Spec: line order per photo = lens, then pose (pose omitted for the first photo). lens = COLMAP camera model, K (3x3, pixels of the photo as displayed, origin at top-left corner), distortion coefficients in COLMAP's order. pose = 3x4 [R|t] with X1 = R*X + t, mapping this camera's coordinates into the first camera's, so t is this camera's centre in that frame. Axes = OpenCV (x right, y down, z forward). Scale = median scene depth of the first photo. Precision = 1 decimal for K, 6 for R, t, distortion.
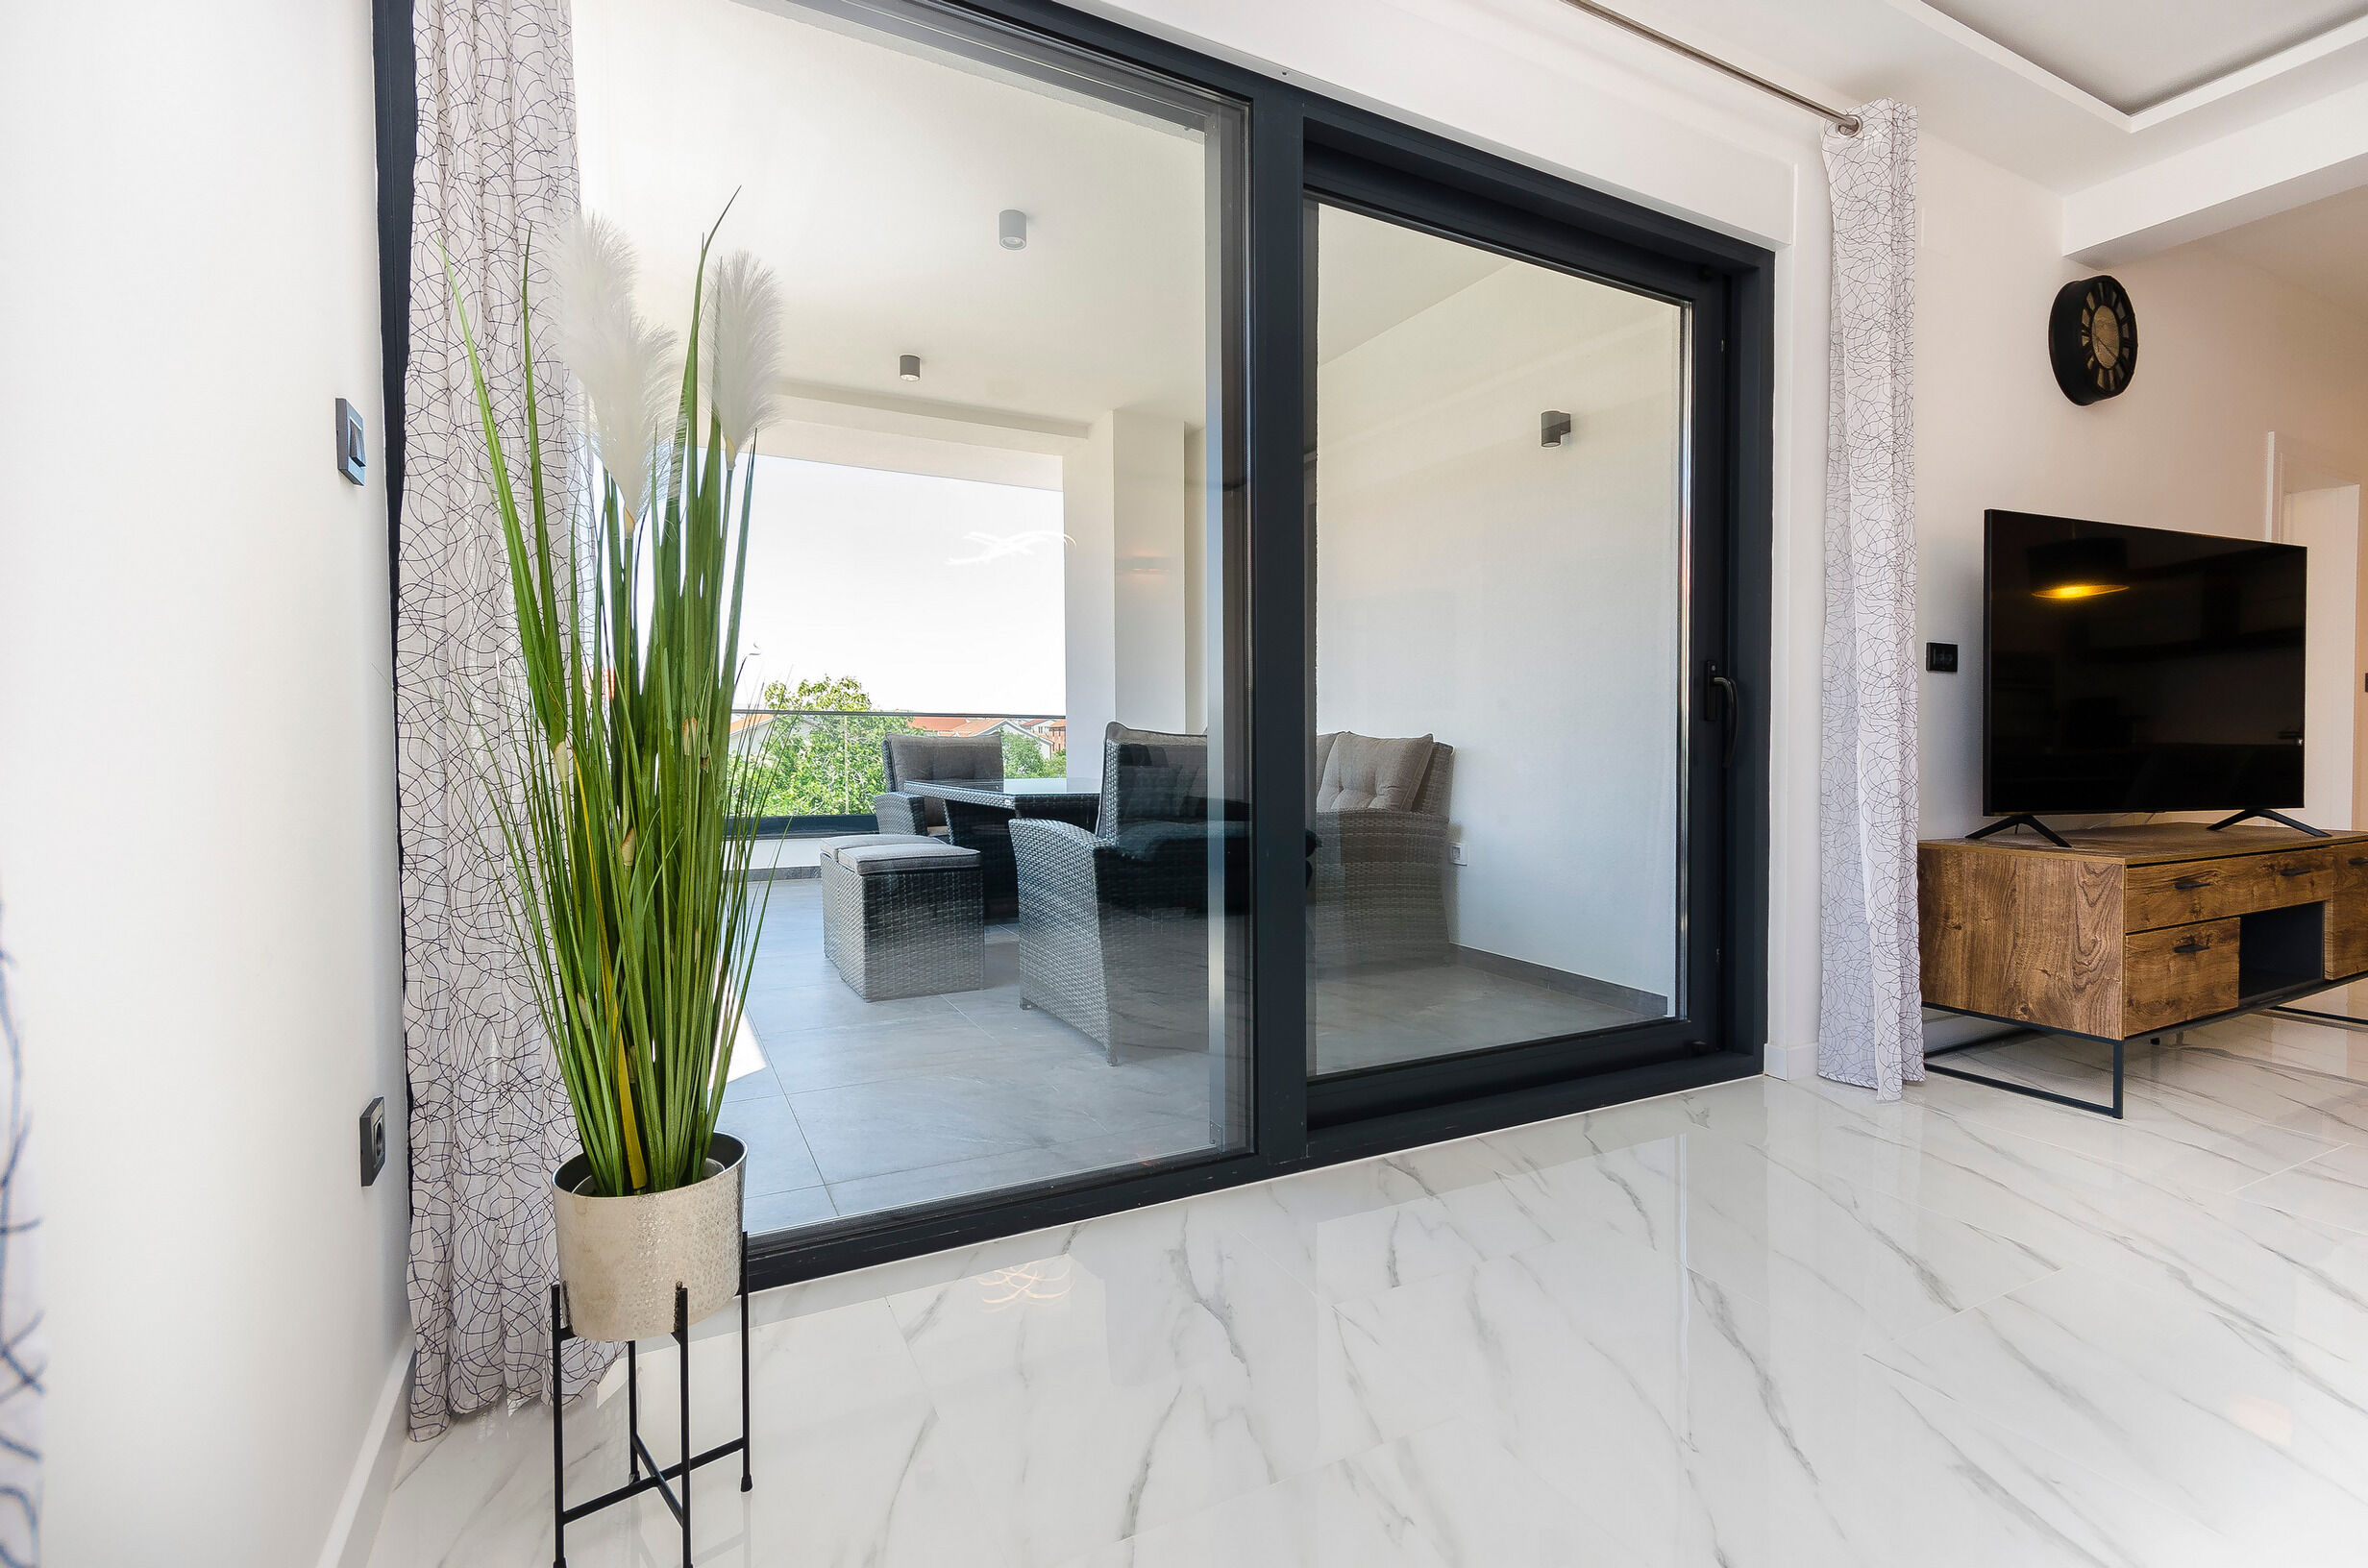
lens RADIAL K [[1060.6, 0, 1191.4], [0, 1060.6, 774.3], [0, 0, 1]] dist [0.006243, -0.000402]
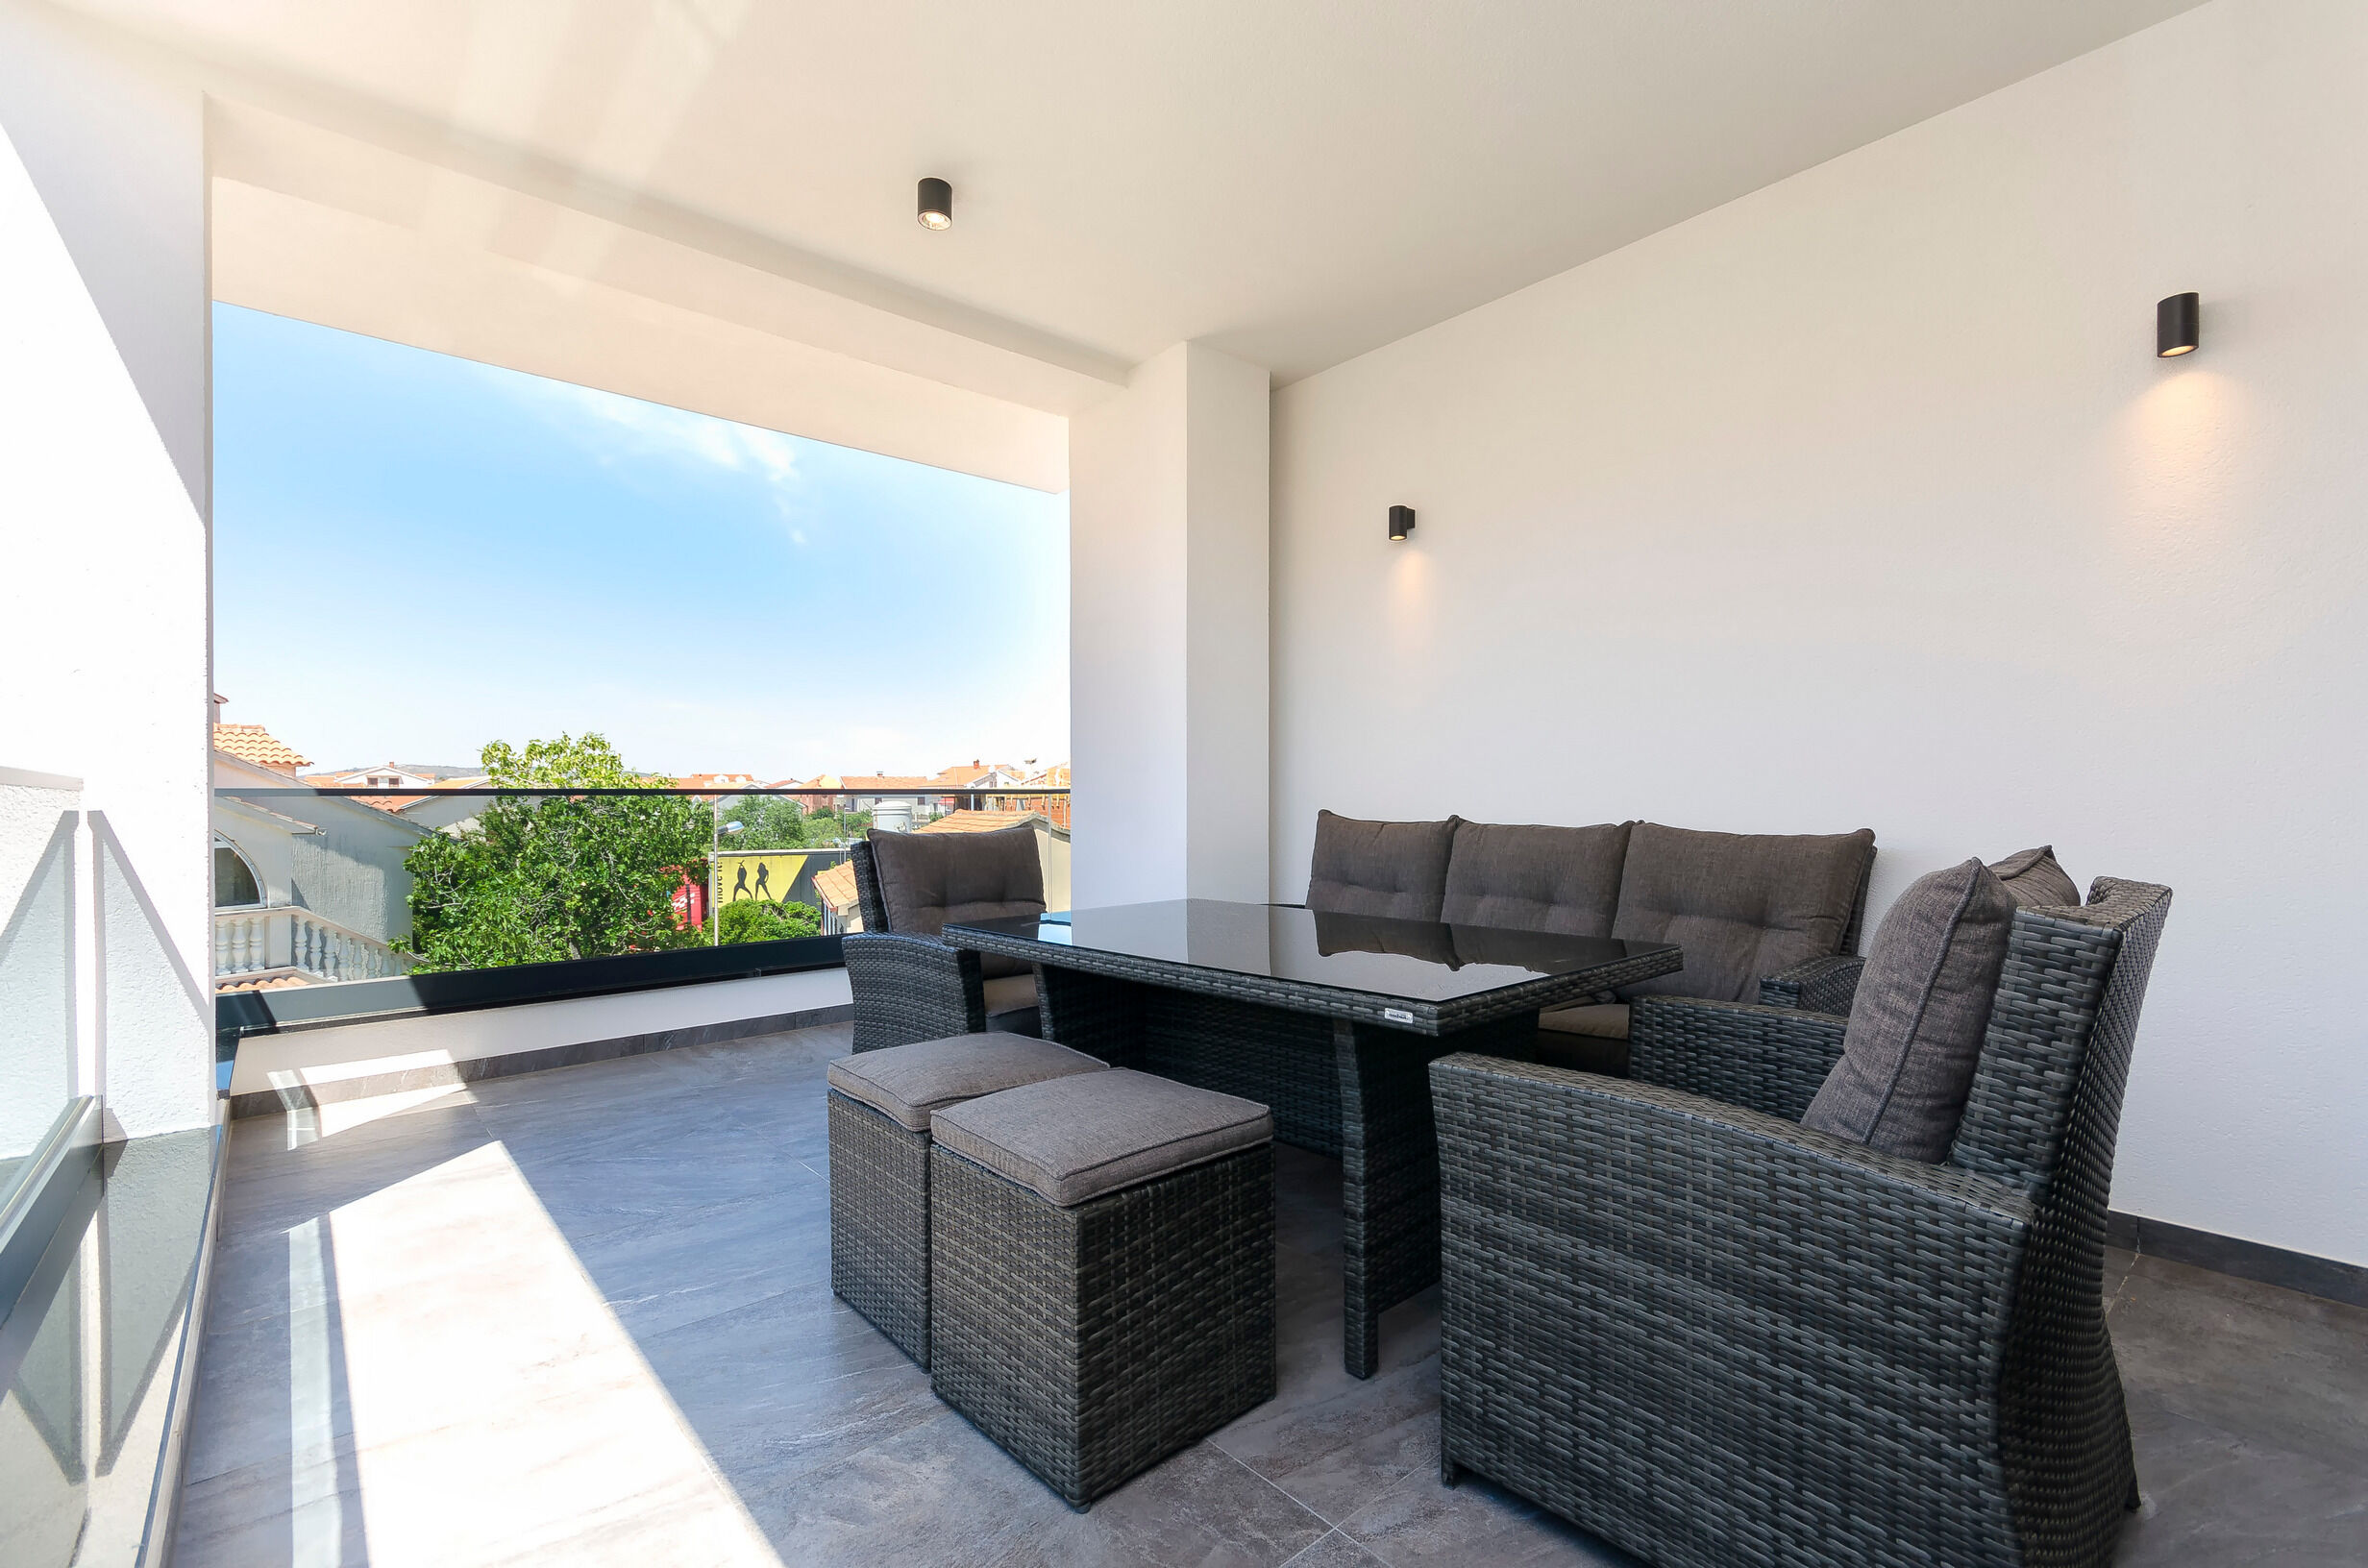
lens RADIAL K [[1060.6, 0, 1187.7], [0, 1060.6, 794.5], [0, 0, 1]] dist [0.006243, -0.000402]
pose [[0.975615, -0.011780, 0.219172, -0.339103], [0.019746, 0.999220, -0.034191, -0.050571], [-0.218598, 0.037685, 0.975087, 0.546723]]
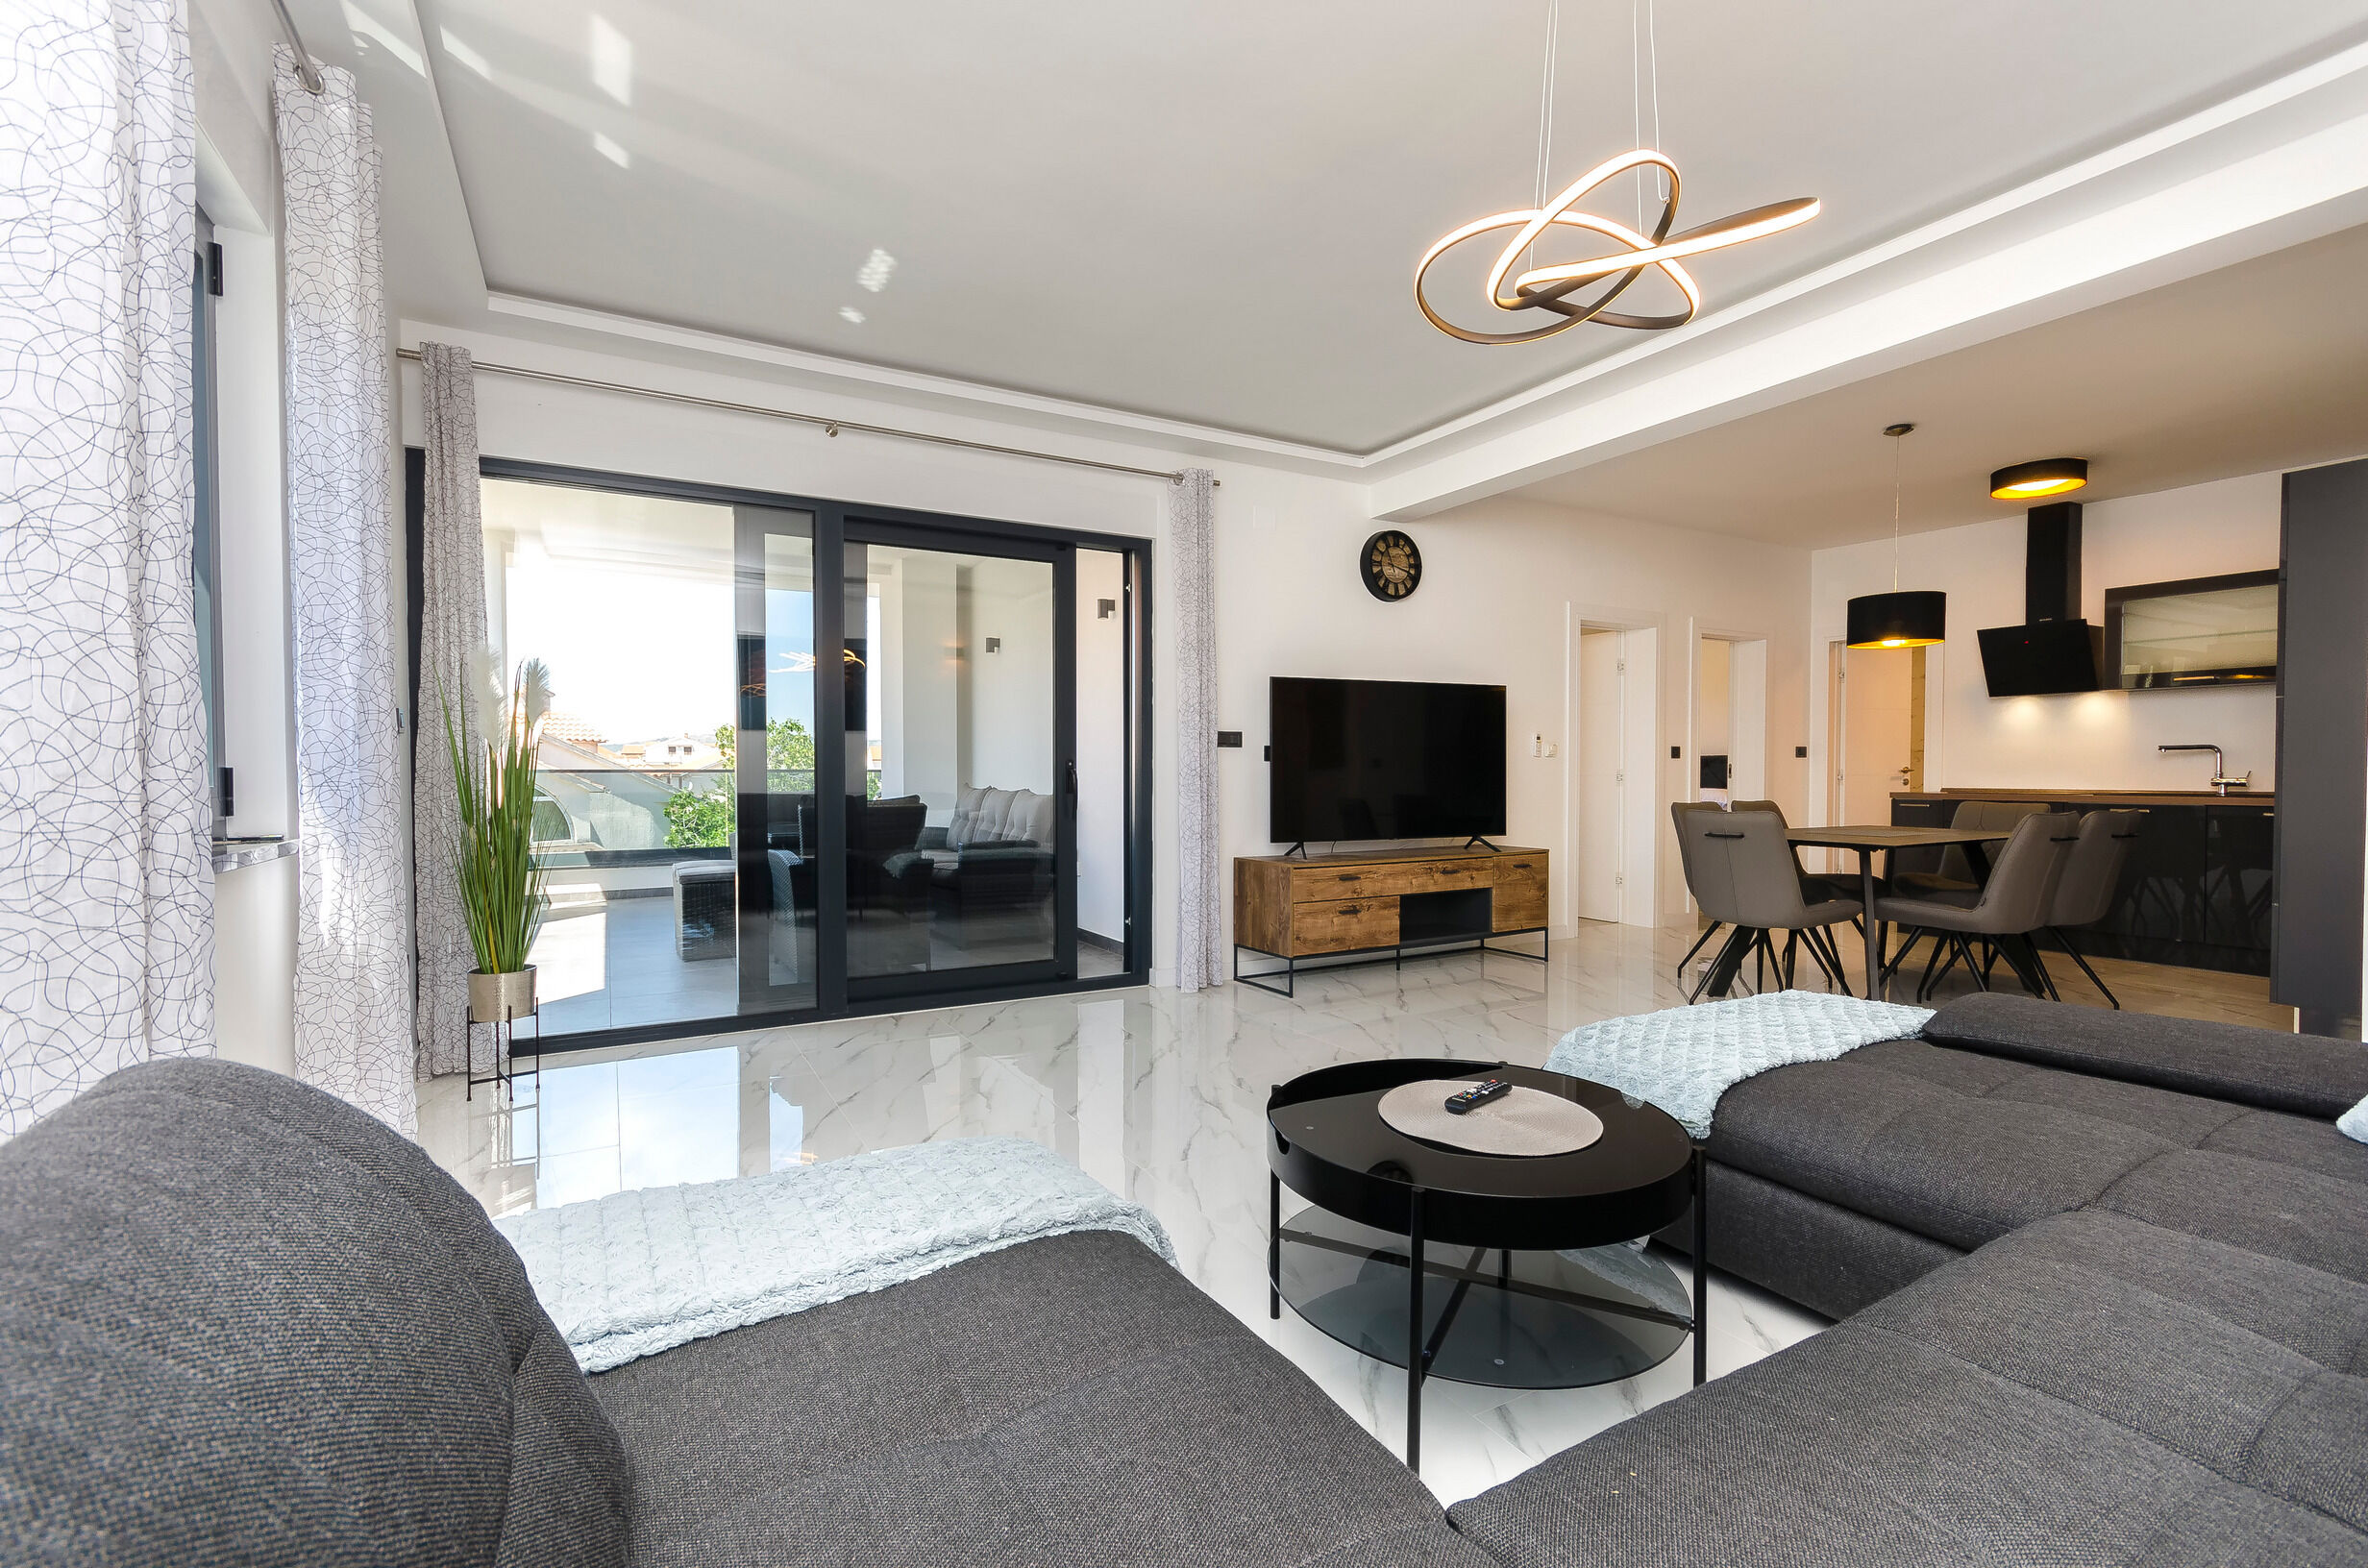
lens RADIAL K [[1060.6, 0, 1181.3], [0, 1060.6, 774.9], [0, 0, 1]] dist [0.006243, -0.000402]
pose [[0.999927, -0.009513, 0.007497, 0.532260], [0.009685, 0.999683, -0.023247, -0.034318], [-0.007273, 0.023318, 0.999702, -0.773714]]
